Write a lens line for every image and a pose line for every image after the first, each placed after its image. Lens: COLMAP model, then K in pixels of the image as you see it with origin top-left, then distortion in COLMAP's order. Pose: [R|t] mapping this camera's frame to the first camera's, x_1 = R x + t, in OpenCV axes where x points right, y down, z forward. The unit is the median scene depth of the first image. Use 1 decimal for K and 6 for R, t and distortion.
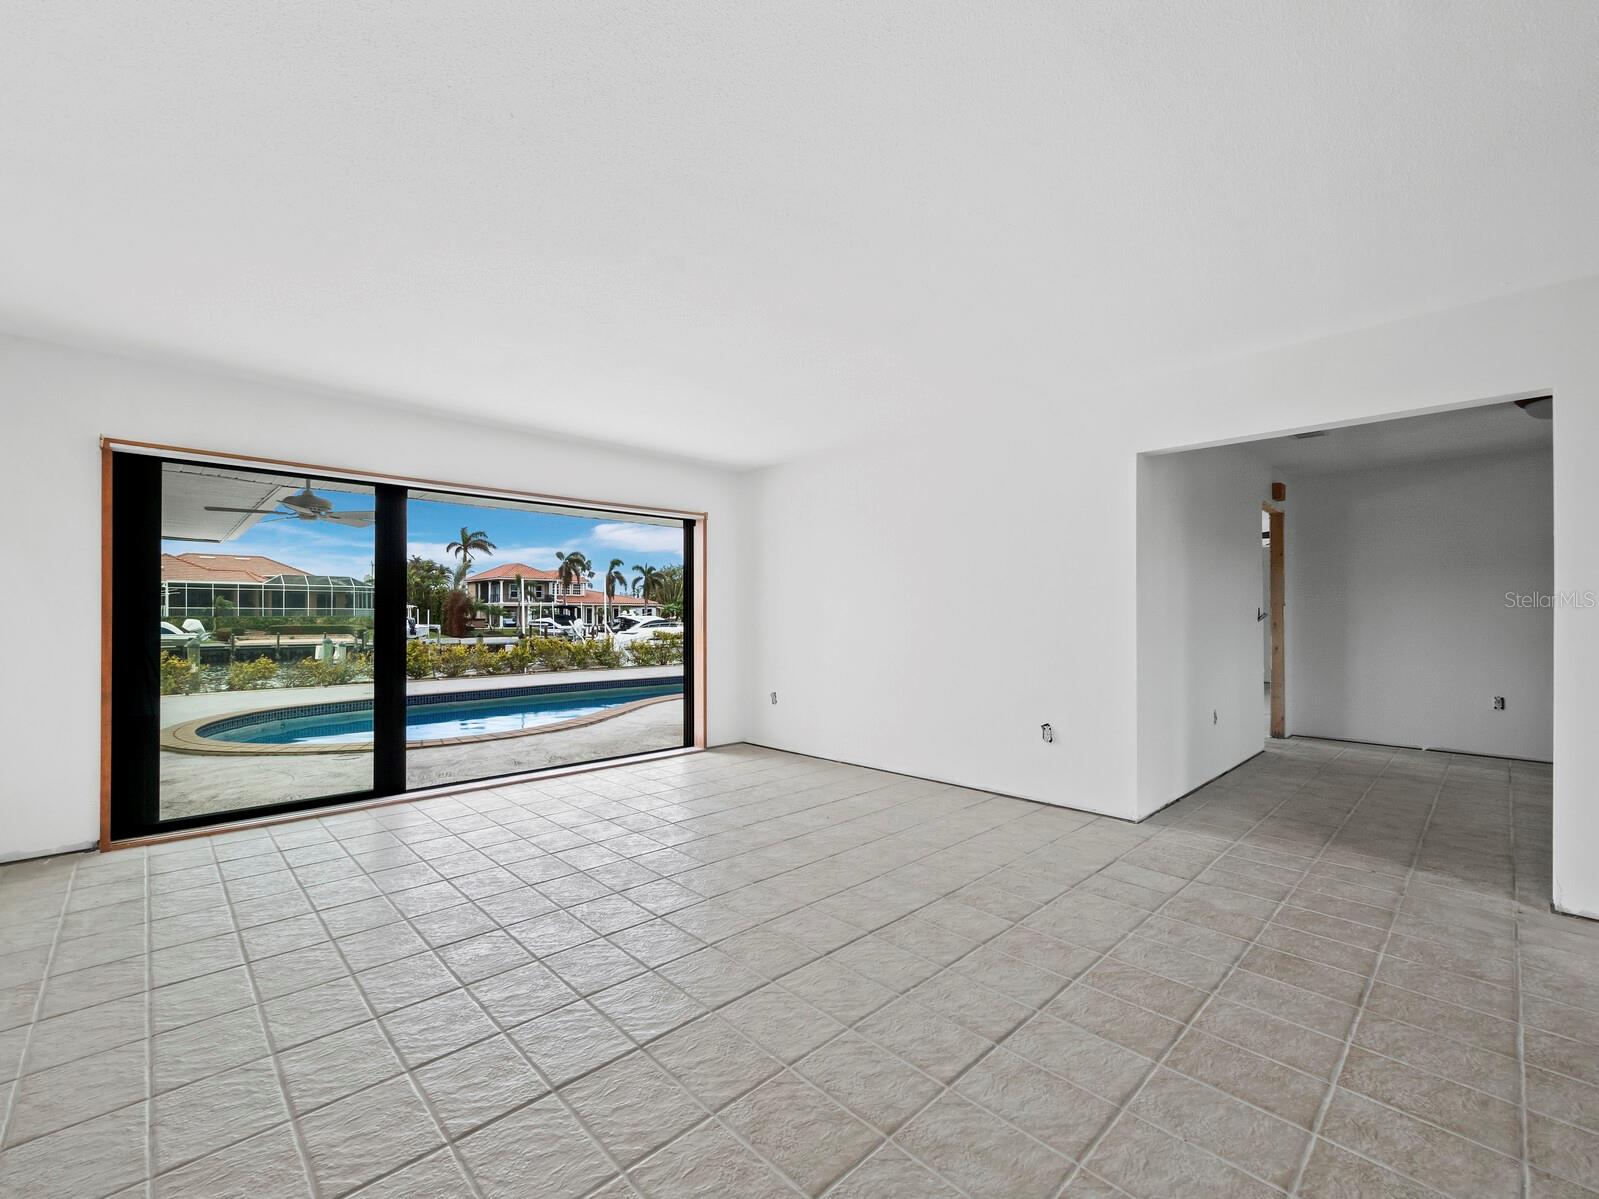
lens RADIAL K [[679.5, 0, 798.2], [0, 679.5, 620.7], [0, 0, 1]] dist [-0.003554, 0.002432]
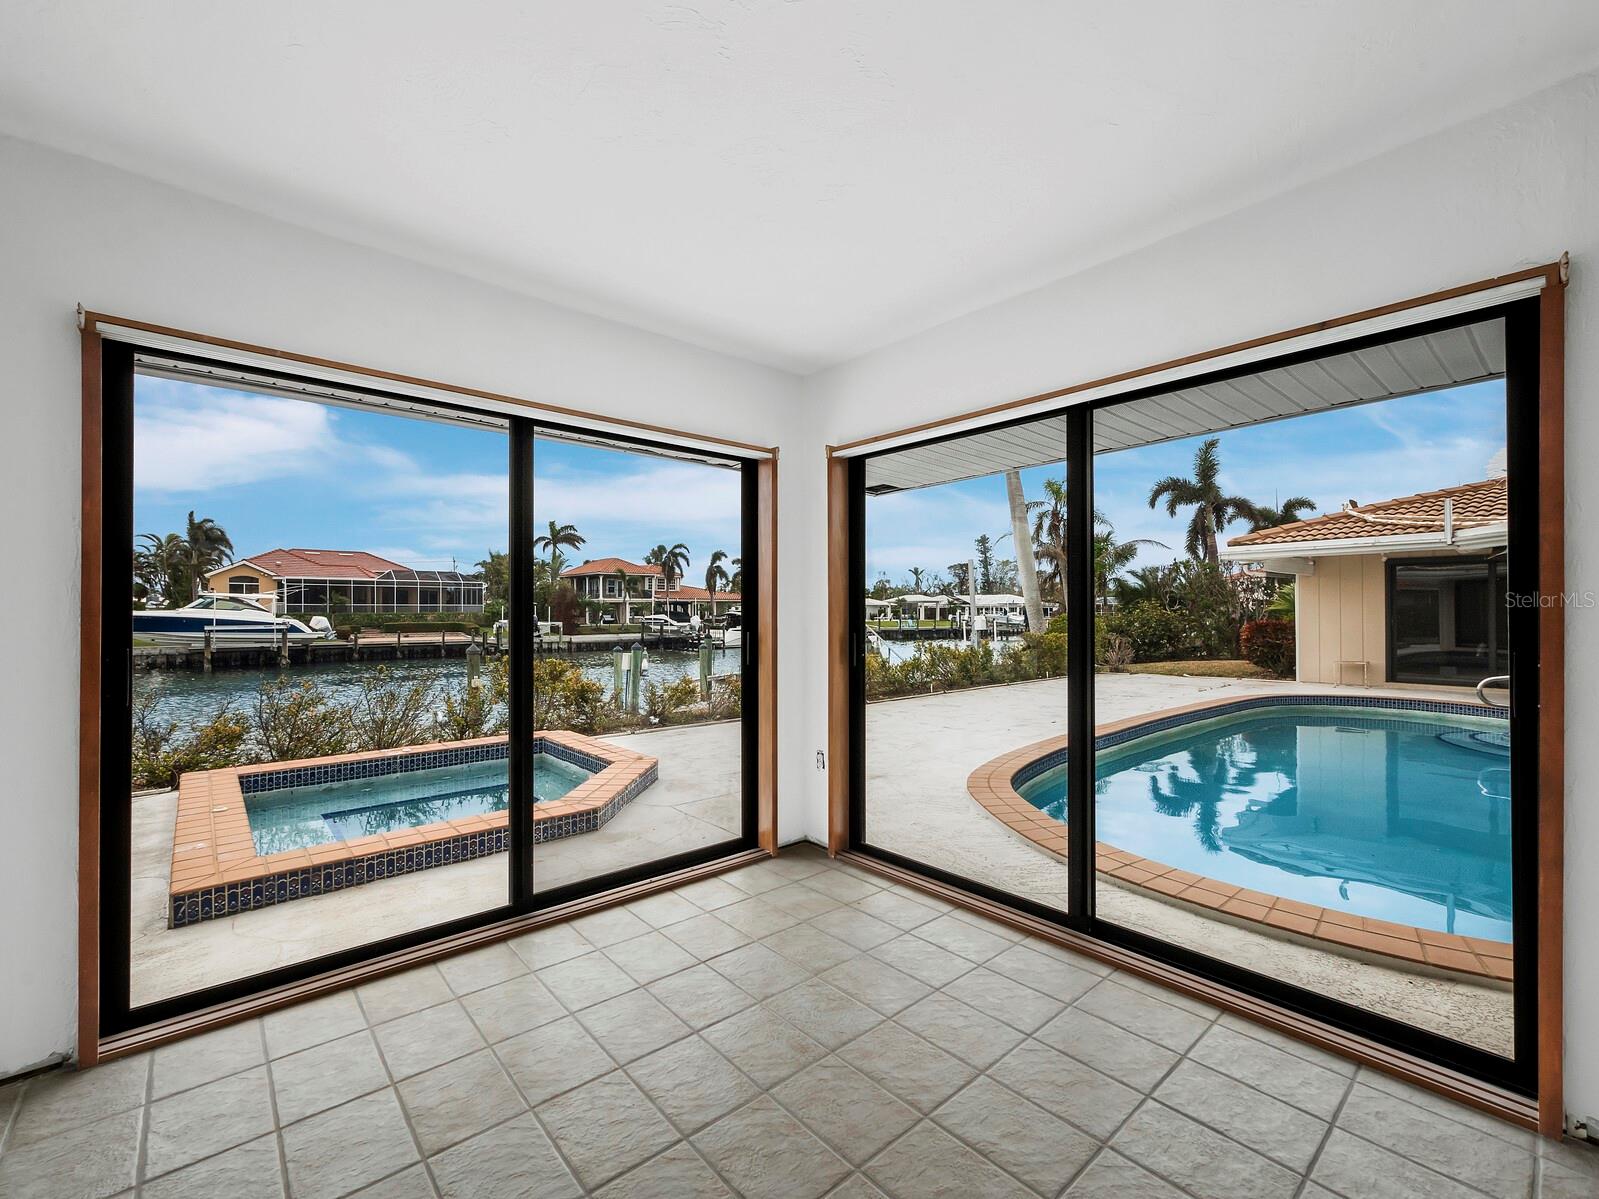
lens RADIAL K [[679.5, 0, 799.2], [0, 679.5, 617.9], [0, 0, 1]] dist [-0.003554, 0.002432]
pose [[0.998696, -0.001454, -0.051024, -0.110292], [0.001593, 0.999995, 0.002667, -0.001239], [0.051020, -0.002745, 0.998694, 0.053491]]
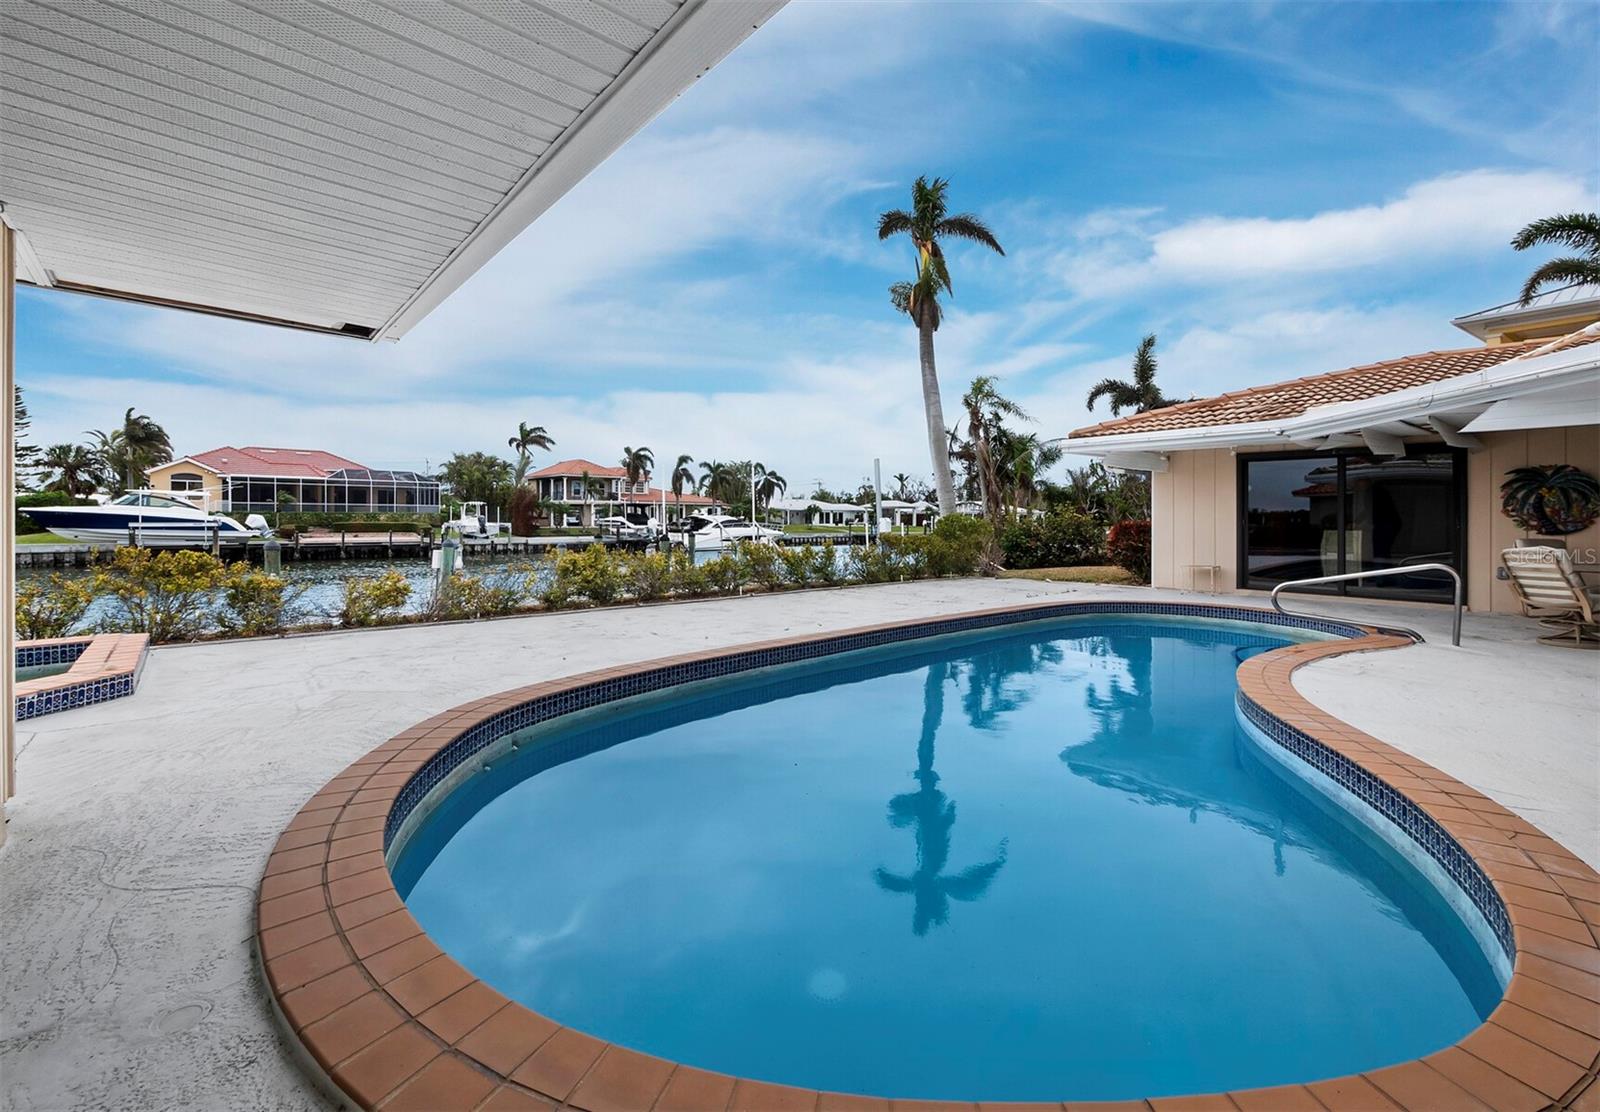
lens RADIAL K [[678.8, 0, 795.3], [0, 678.8, 525.9], [0, 0, 1]] dist [-0.001151, 0.001238]
pose [[0.998646, 0.008360, -0.051349, -0.067919], [-0.008063, 0.999950, 0.005995, 0.000799], [0.051397, -0.005573, 0.998663, 0.069770]]
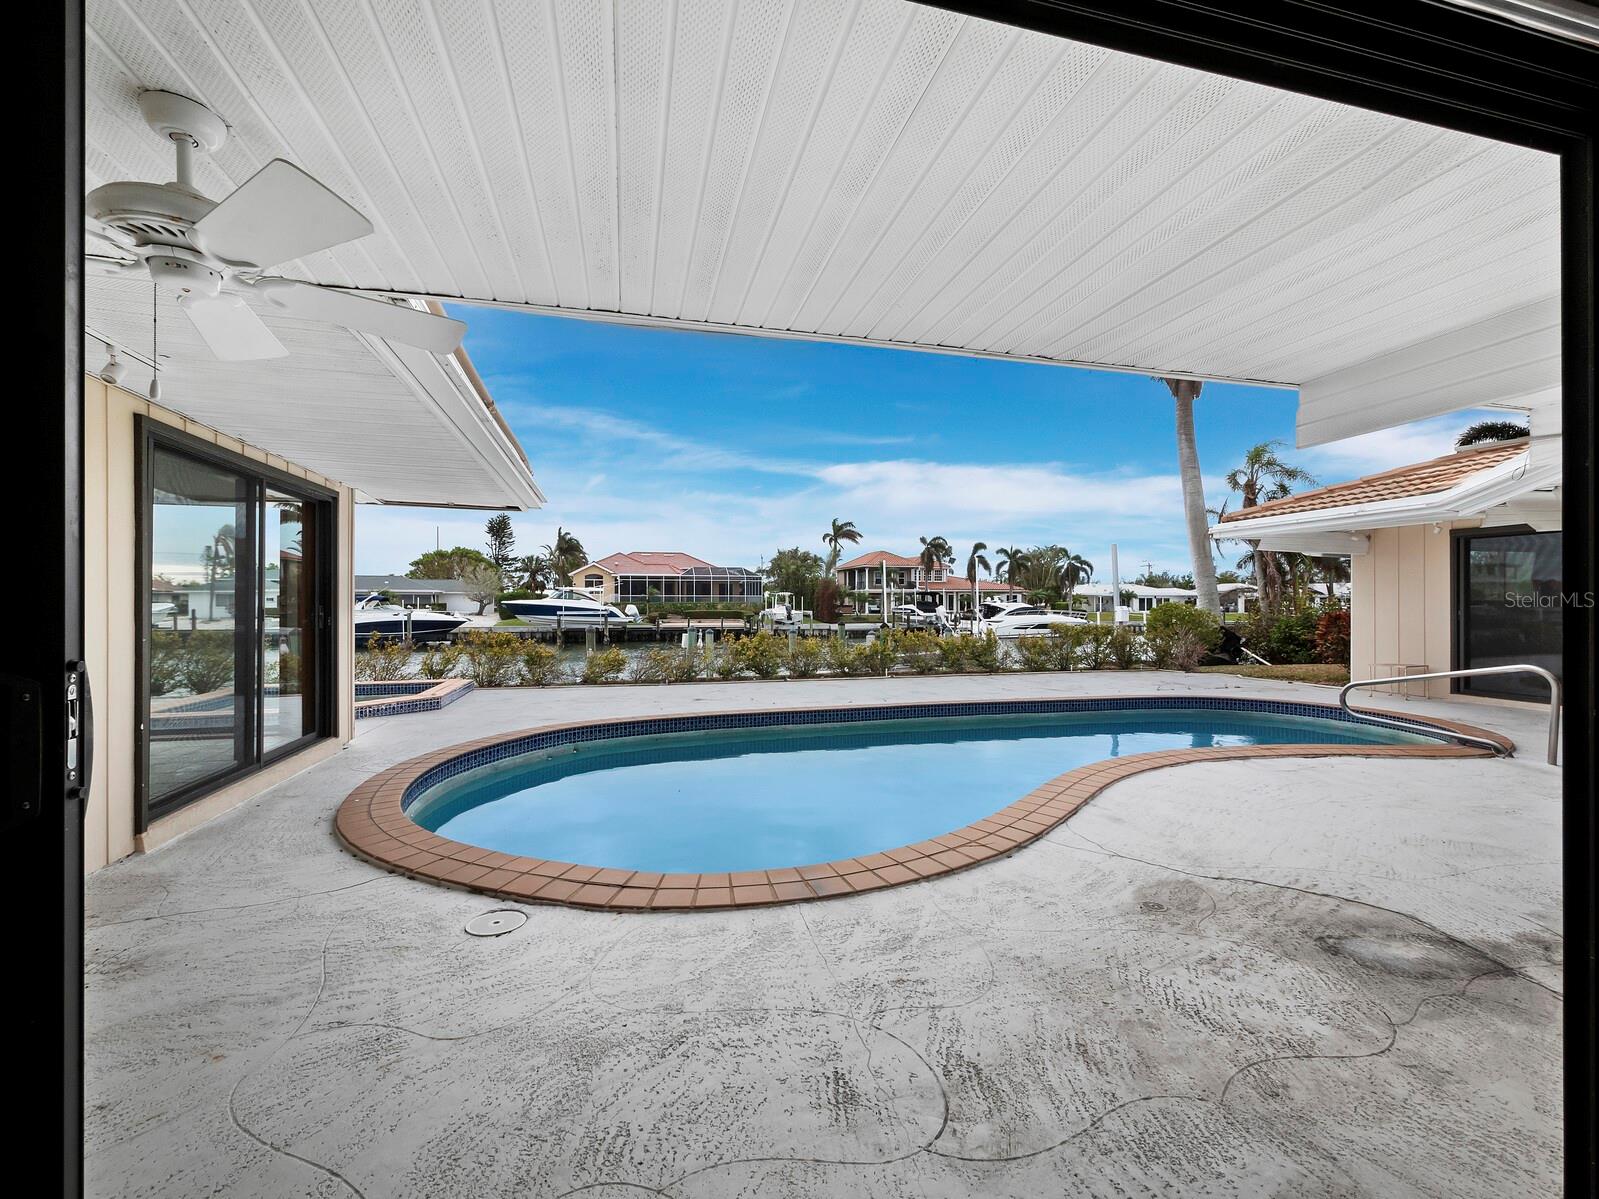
lens RADIAL K [[679.5, 0, 797.5], [0, 679.5, 602.5], [0, 0, 1]] dist [-0.003554, 0.002432]
pose [[0.869806, 0.000691, -0.493393, -0.023001], [-0.004221, 0.999973, -0.006040, -0.000466], [0.493375, 0.007336, 0.869786, 0.058657]]
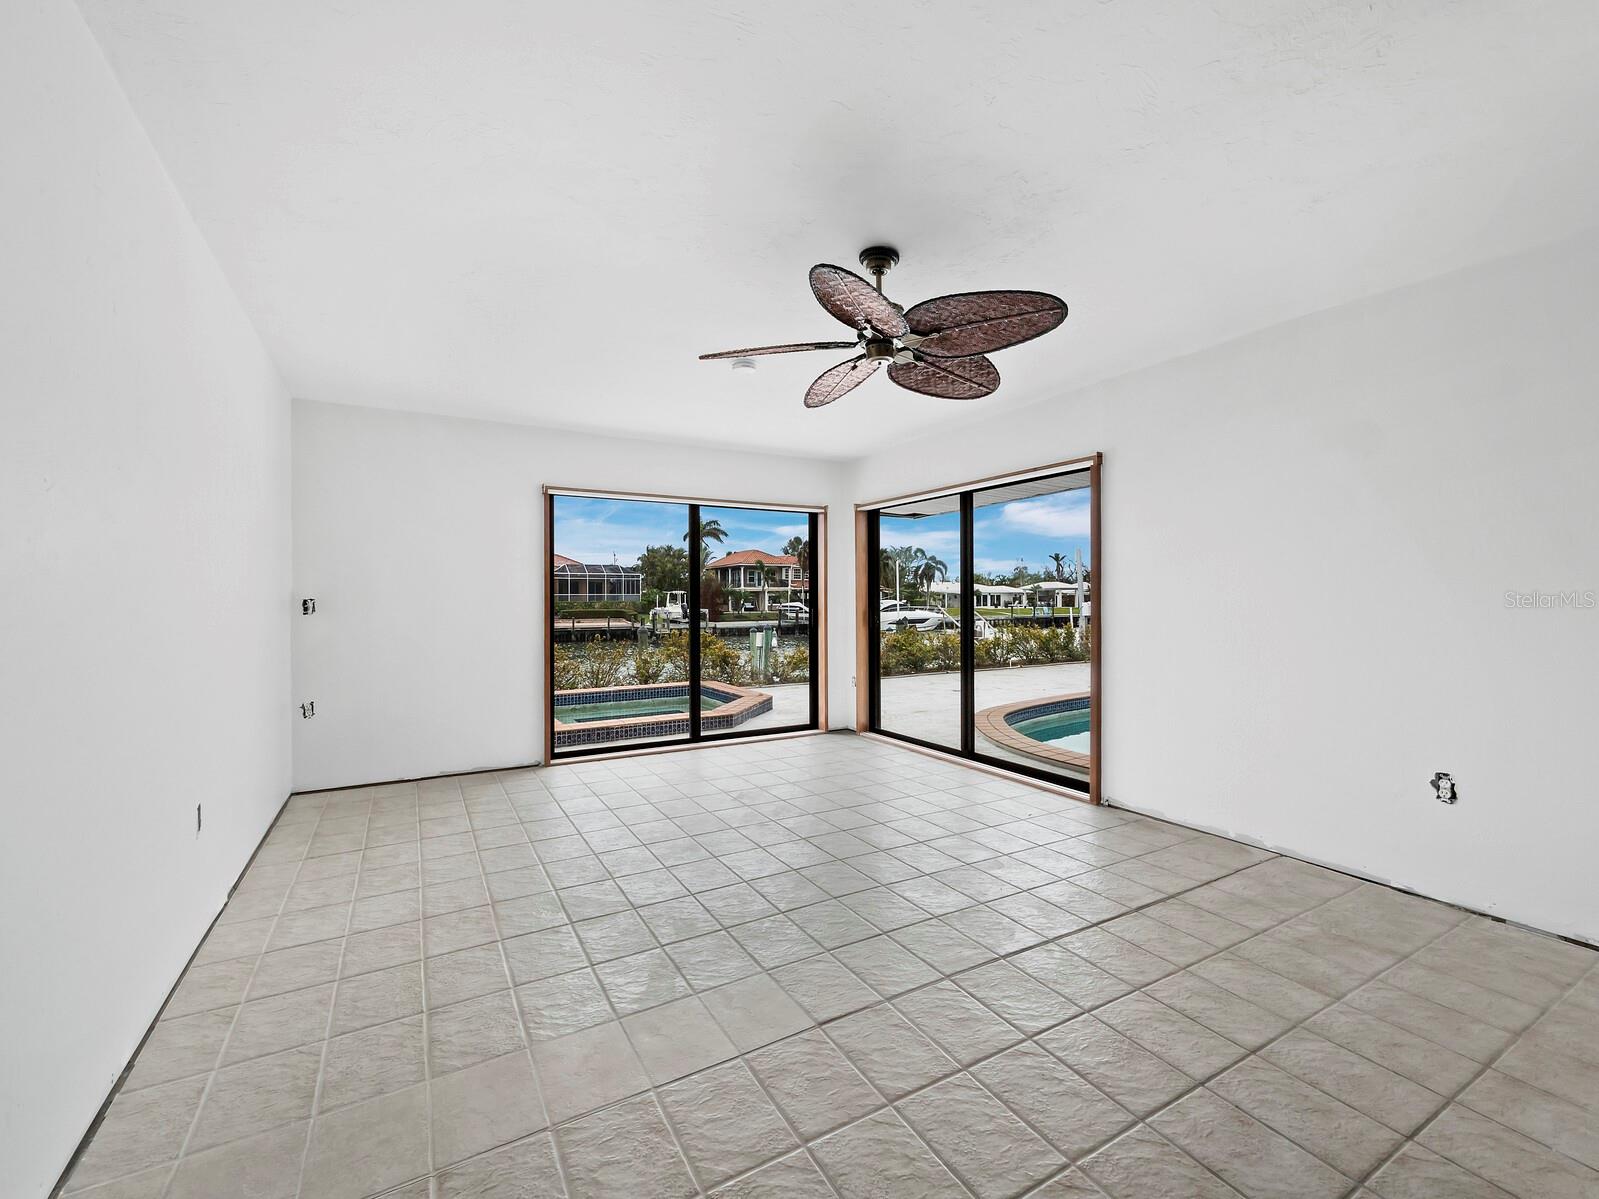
lens RADIAL K [[679.5, 0, 803.7], [0, 679.5, 597.3], [0, 0, 1]] dist [-0.003554, 0.002432]
pose [[0.969919, -0.006272, -0.243347, -0.096682], [0.003816, 0.999937, -0.010565, -0.000648], [0.243398, 0.009319, 0.969882, 0.018114]]
